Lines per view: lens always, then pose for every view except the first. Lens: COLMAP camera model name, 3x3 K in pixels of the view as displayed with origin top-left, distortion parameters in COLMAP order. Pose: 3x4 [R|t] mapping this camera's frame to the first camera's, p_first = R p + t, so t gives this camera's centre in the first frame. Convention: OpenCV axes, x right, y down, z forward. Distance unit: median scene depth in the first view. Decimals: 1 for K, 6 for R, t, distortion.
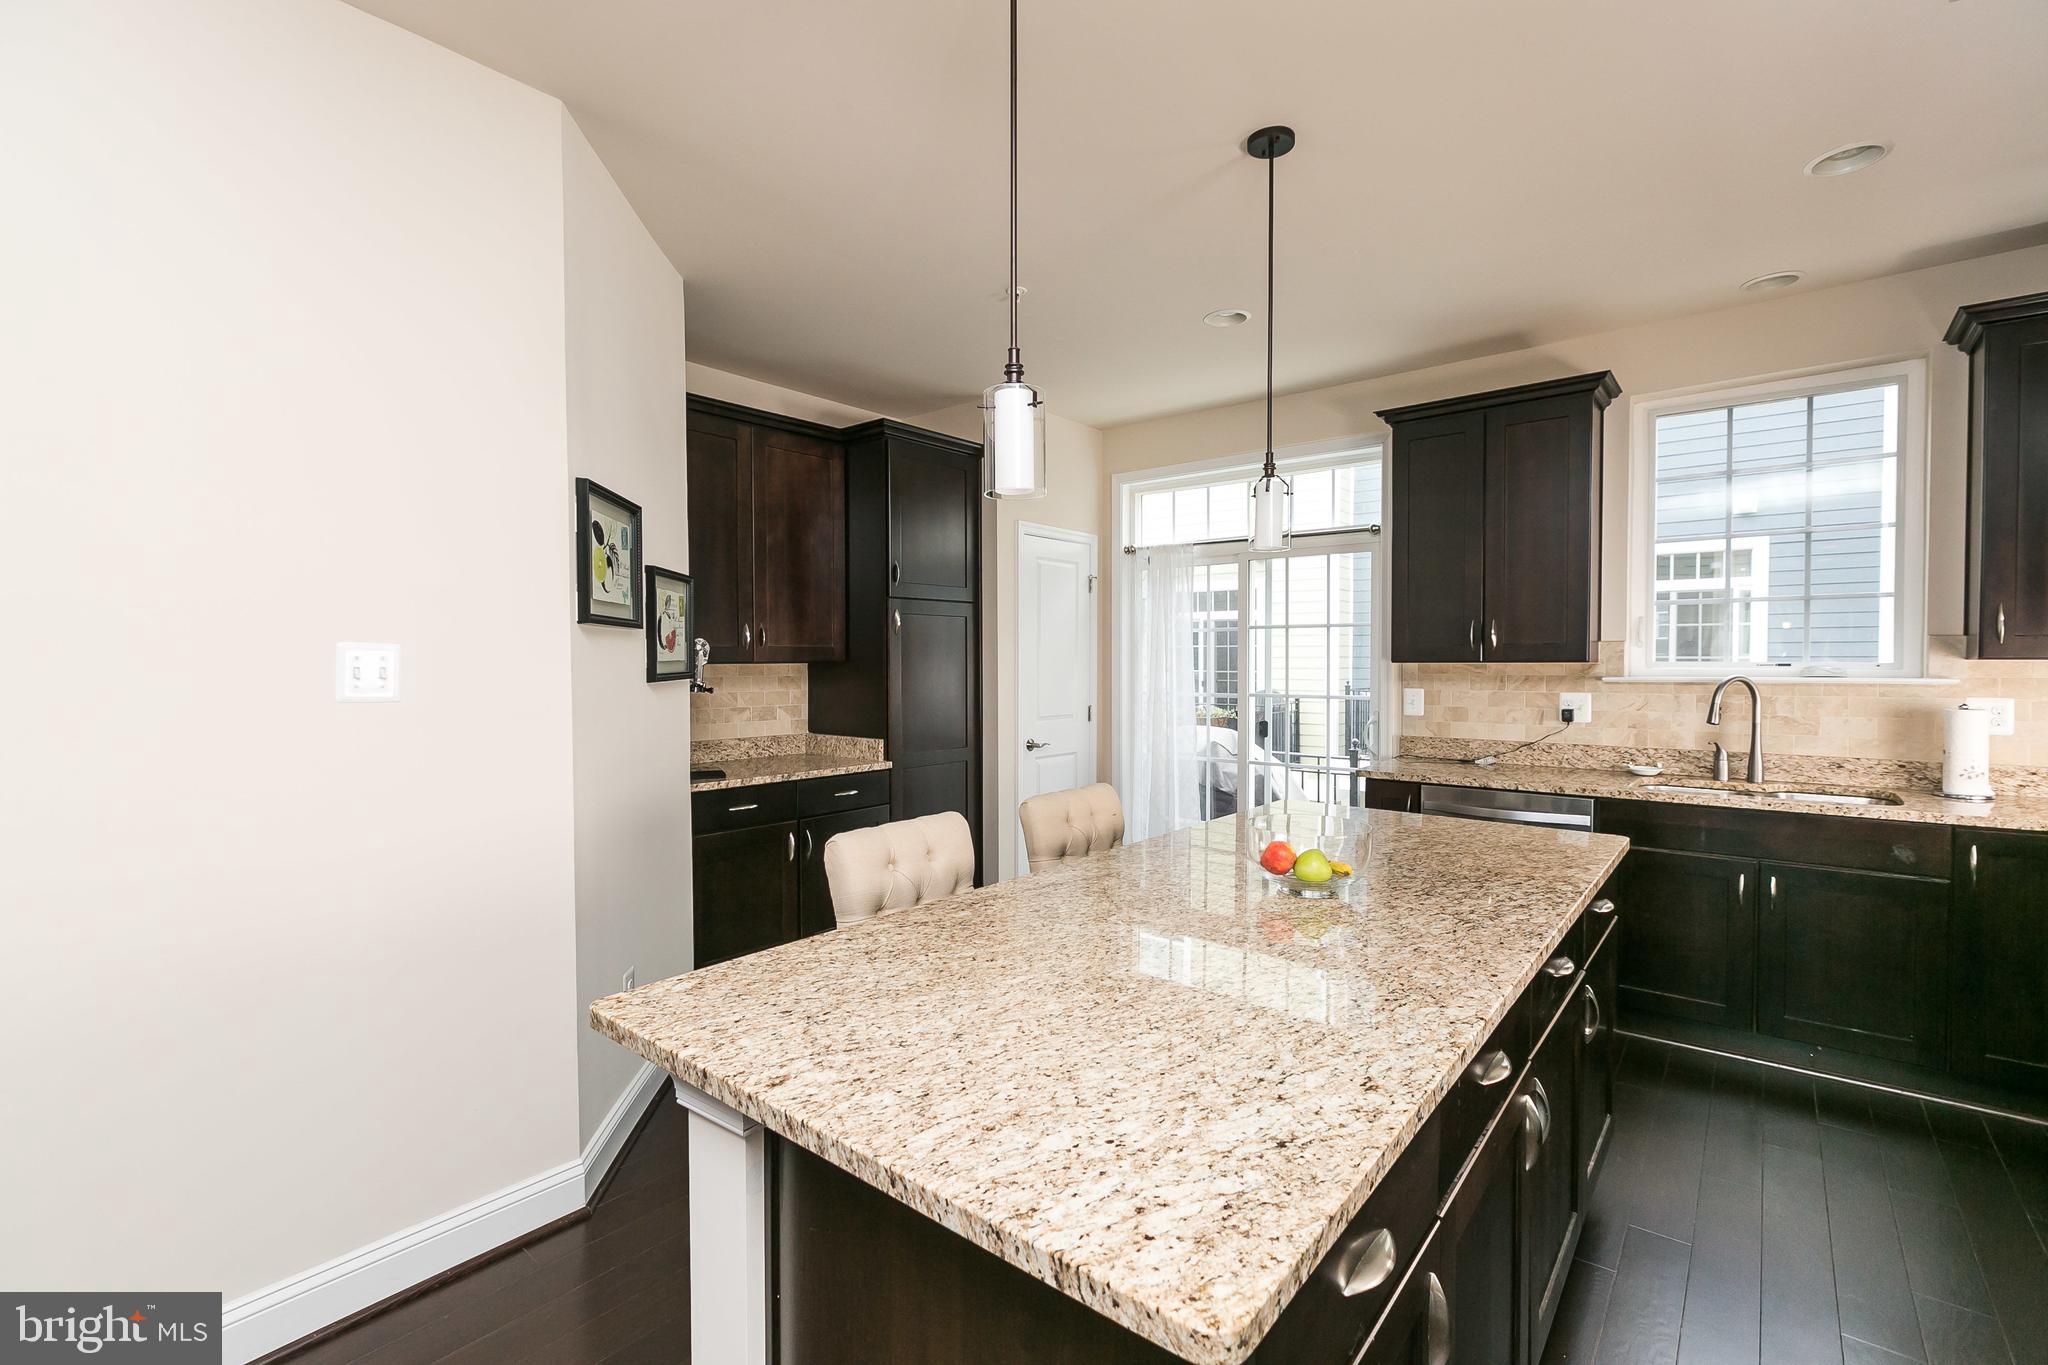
lens RADIAL K [[916.7, 0, 1004.8], [0, 916.7, 674.7], [0, 0, 1]] dist [0.004321, -0.001669]
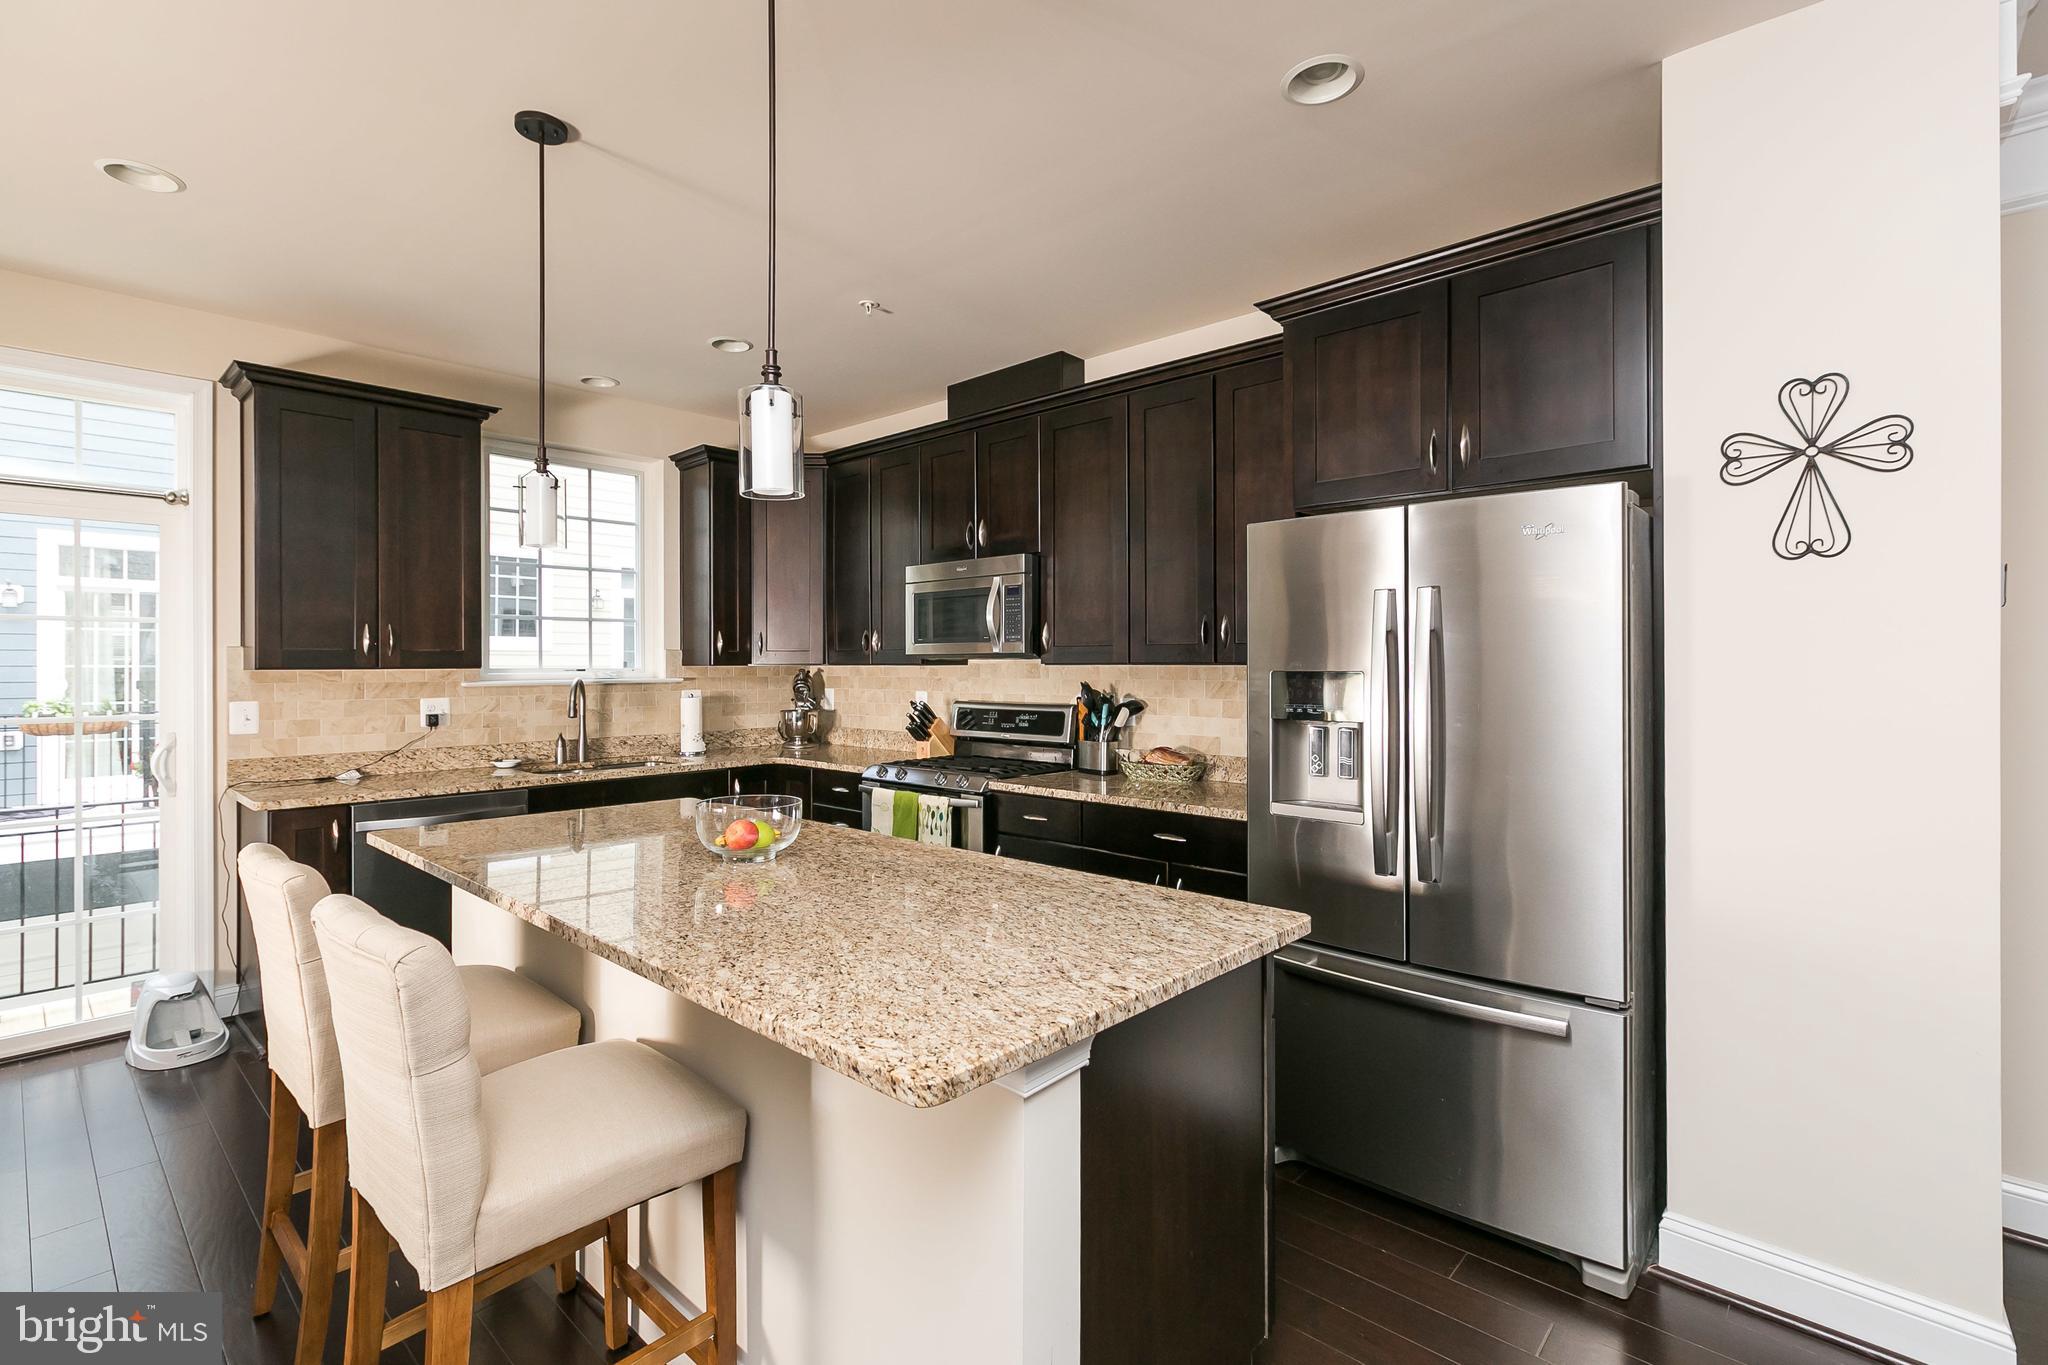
lens RADIAL K [[916.7, 0, 1044.8], [0, 916.7, 662.4], [0, 0, 1]] dist [0.004321, -0.001669]
pose [[0.034353, 0.005688, 0.999394, -0.978106], [0.019471, 0.999790, -0.006360, -0.002222], [-0.999220, 0.019678, 0.034235, 0.671519]]
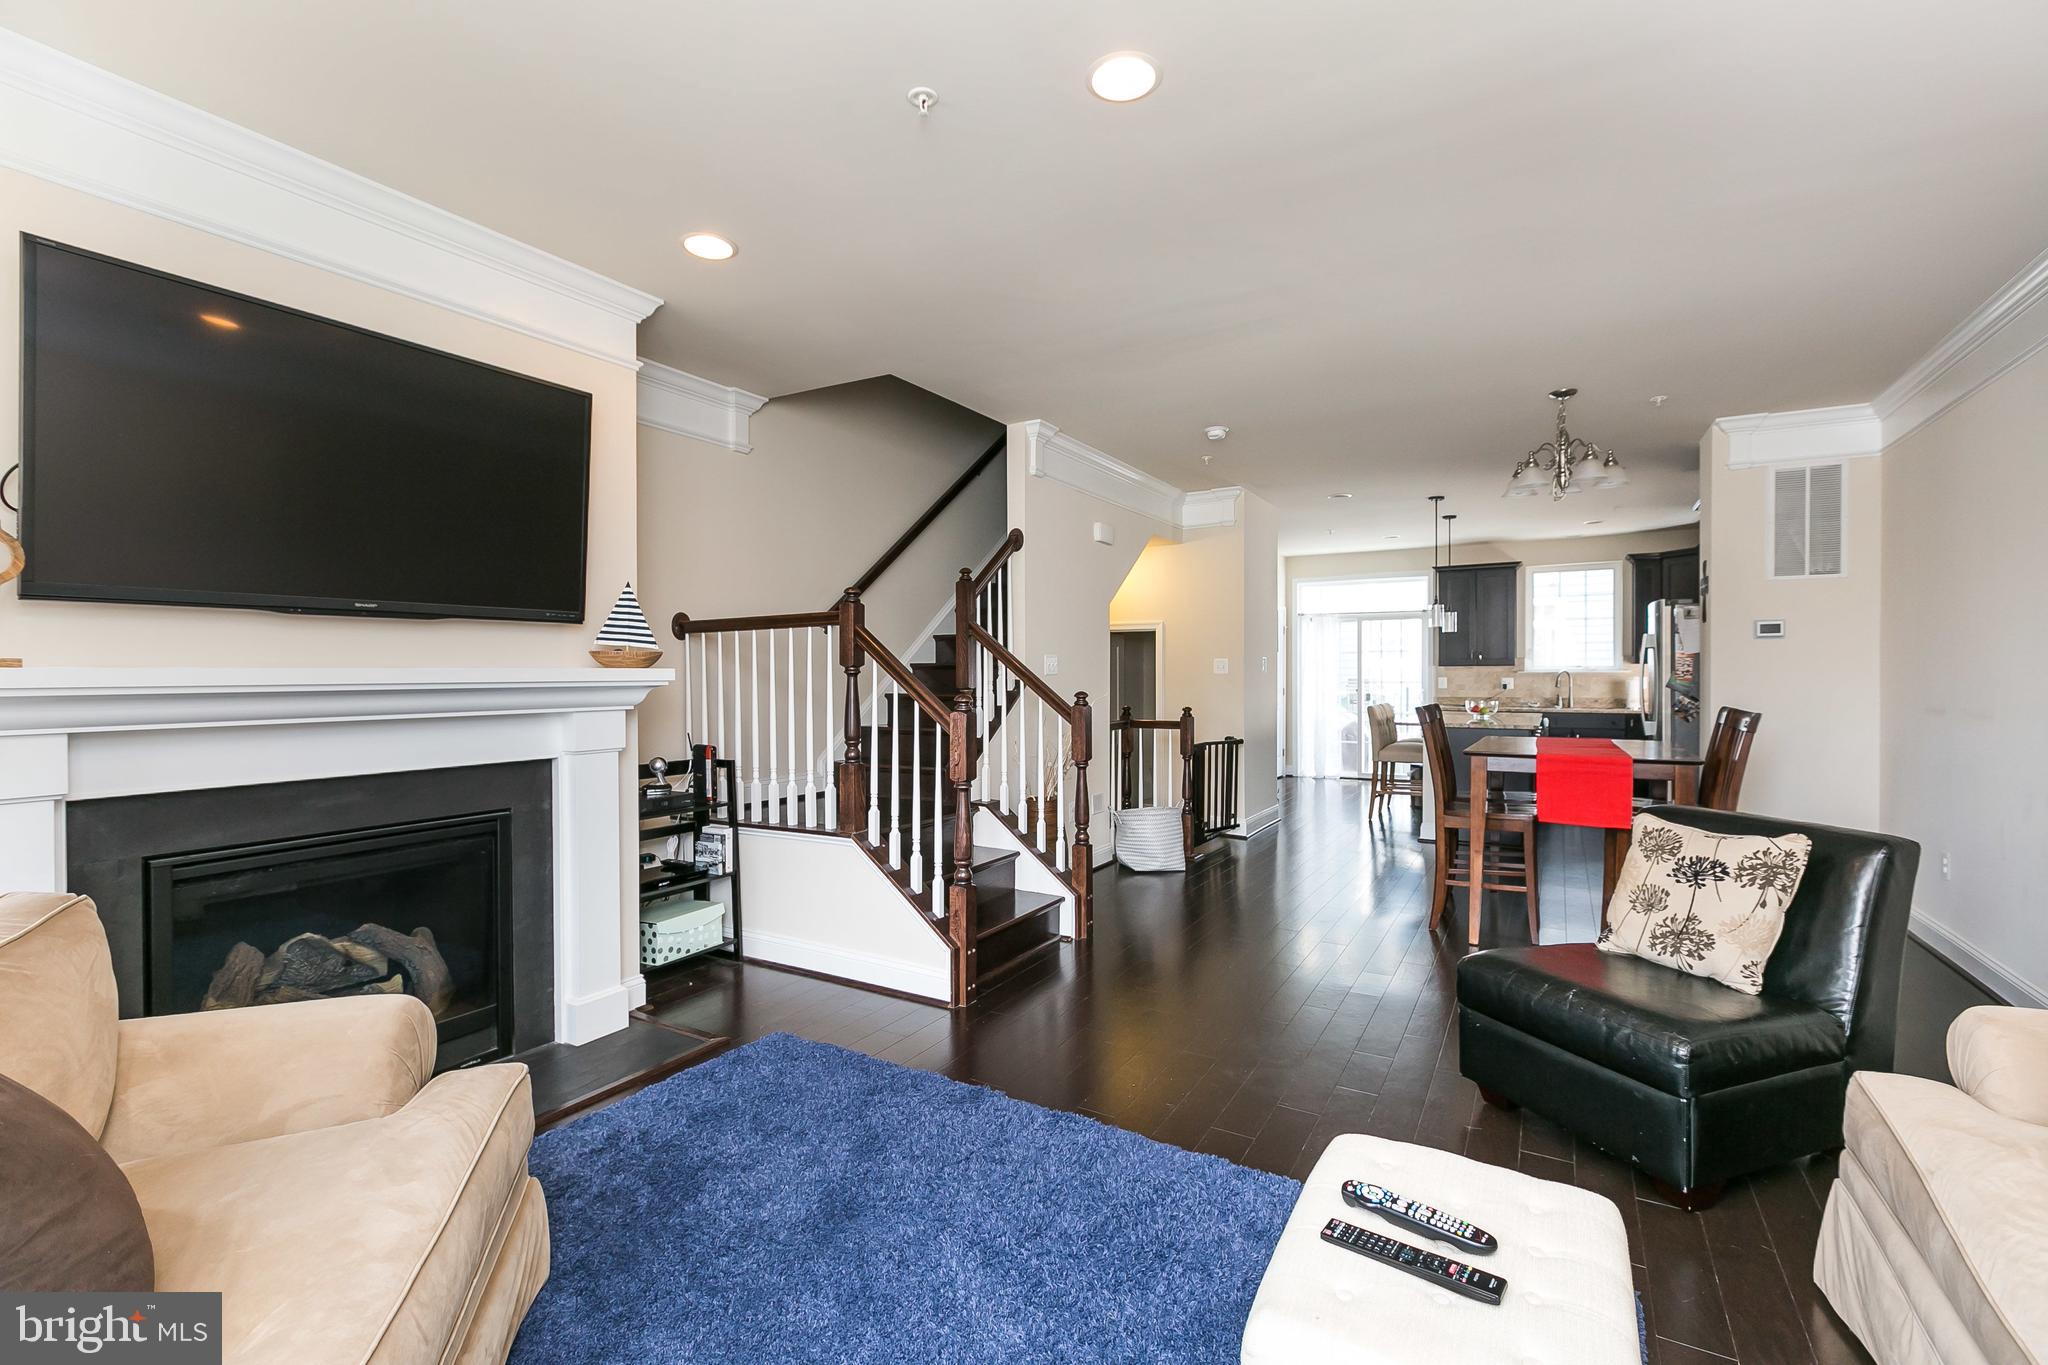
lens RADIAL K [[916.7, 0, 1029.3], [0, 916.7, 681.7], [0, 0, 1]] dist [0.004321, -0.001669]
pose [[0.980619, -0.001913, 0.195915, -2.990183], [0.003896, 0.999945, -0.009734, 0.124094], [-0.195886, 0.010308, 0.980573, -3.157176]]
